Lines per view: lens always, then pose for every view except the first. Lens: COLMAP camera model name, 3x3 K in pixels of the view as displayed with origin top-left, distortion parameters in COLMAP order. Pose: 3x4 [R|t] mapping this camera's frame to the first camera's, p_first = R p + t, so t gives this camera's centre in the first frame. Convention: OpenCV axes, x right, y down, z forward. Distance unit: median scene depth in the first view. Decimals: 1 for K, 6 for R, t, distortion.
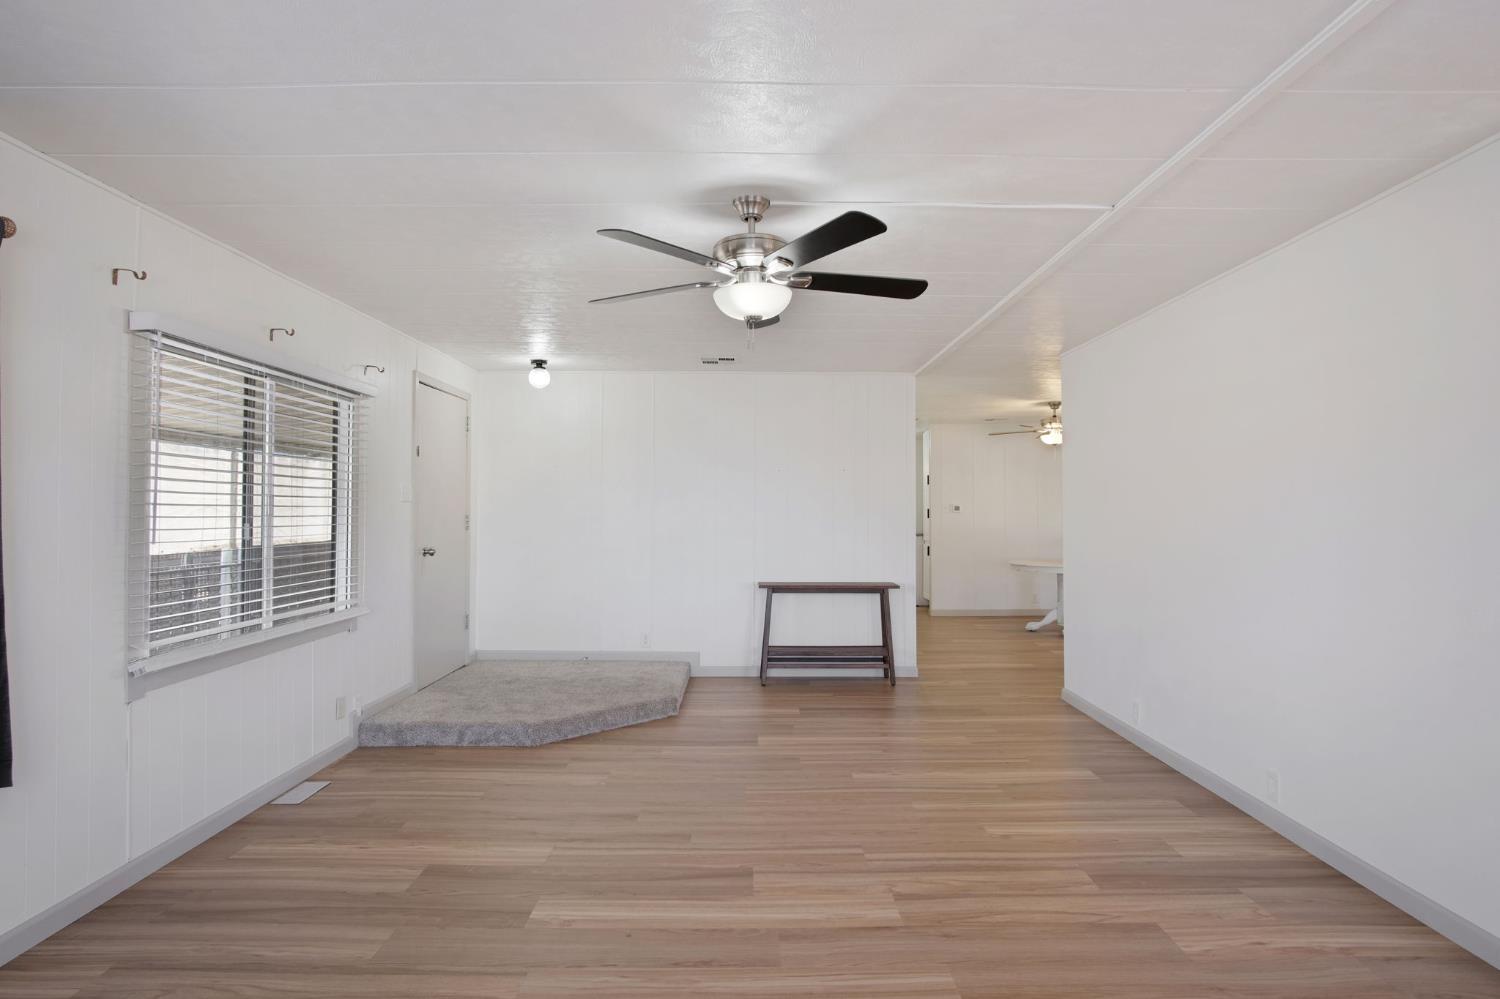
lens RADIAL K [[811.3, 0, 757.2], [0, 811.3, 493.2], [0, 0, 1]] dist [-0.024032, 0.001361]
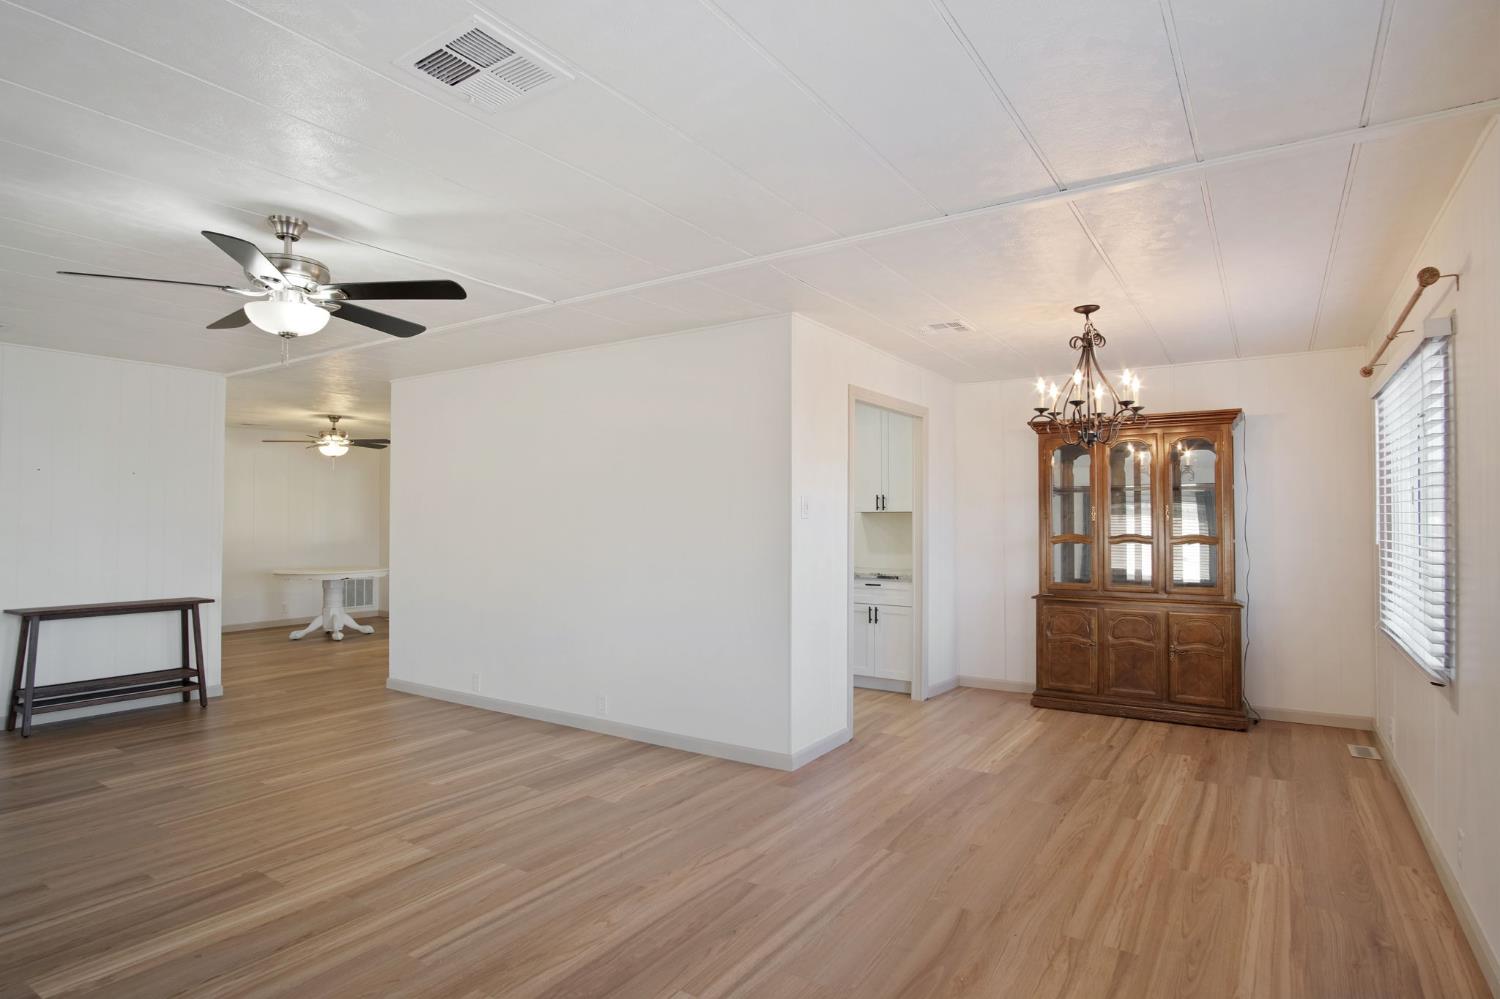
lens RADIAL K [[821.5, 0, 758.2], [0, 821.5, 513.7], [0, 0, 1]] dist [-0.026494, 0.009930]
pose [[0.544176, 0.006970, 0.838942, -0.516154], [-0.018499, 0.999822, 0.003693, -0.000472], [-0.838767, -0.017529, 0.544208, -0.075439]]
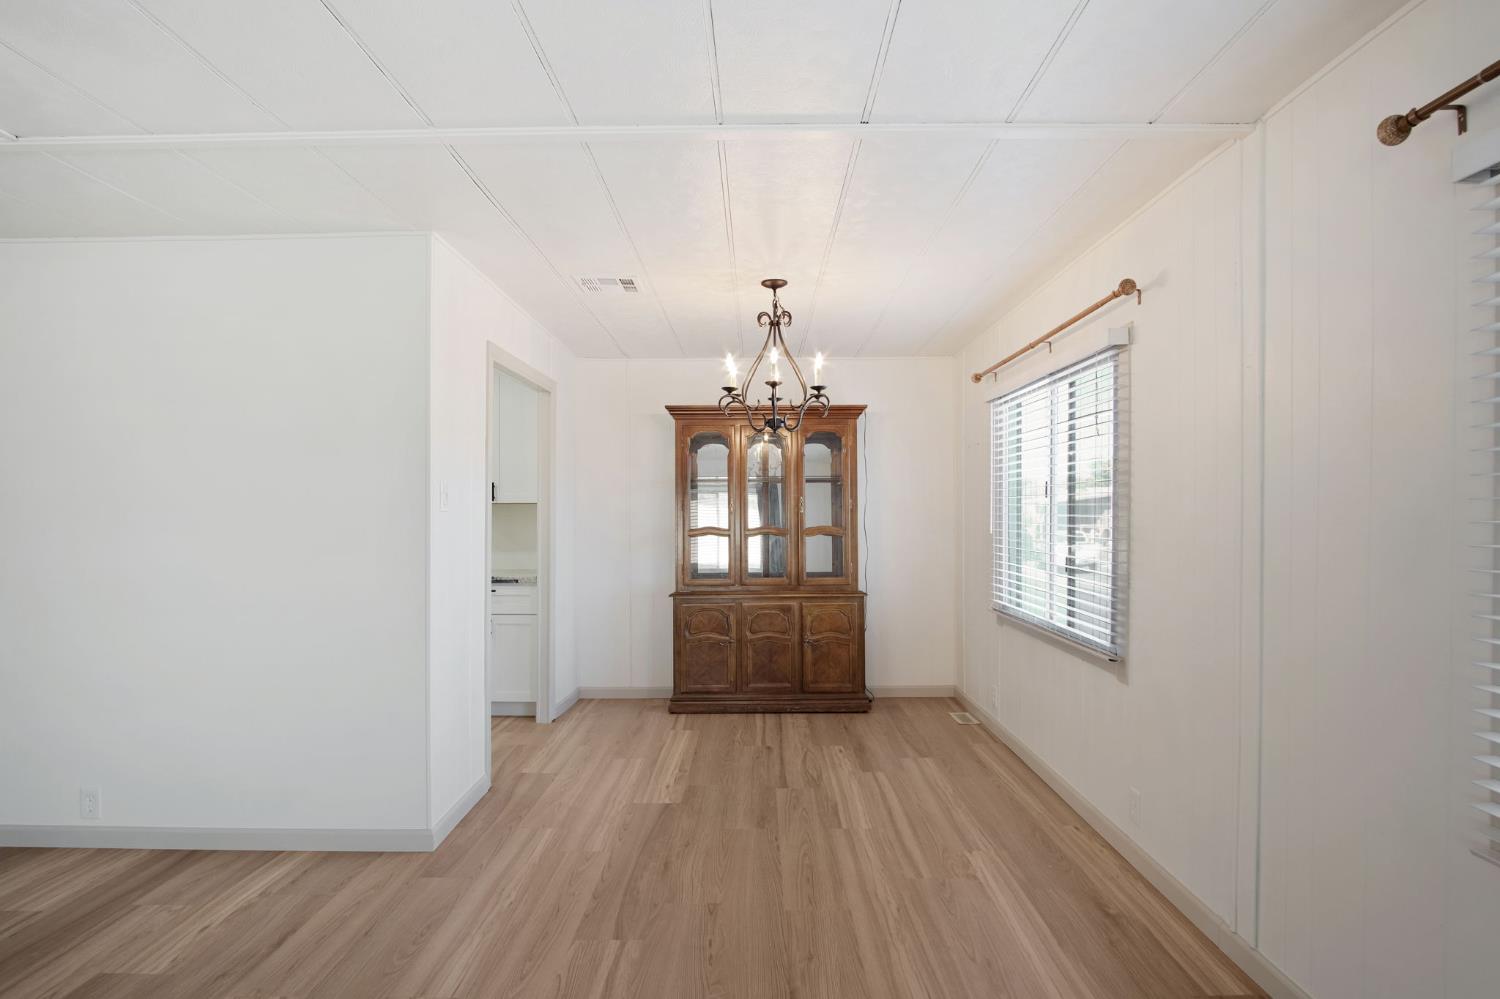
lens RADIAL K [[821.5, 0, 758.2], [0, 821.5, 513.7], [0, 0, 1]] dist [-0.026494, 0.009930]
pose [[-0.004074, -0.002389, 0.999989, -0.344070], [-0.019052, 0.999816, 0.002311, 0.004605], [-0.999810, -0.019043, -0.004119, 0.231882]]
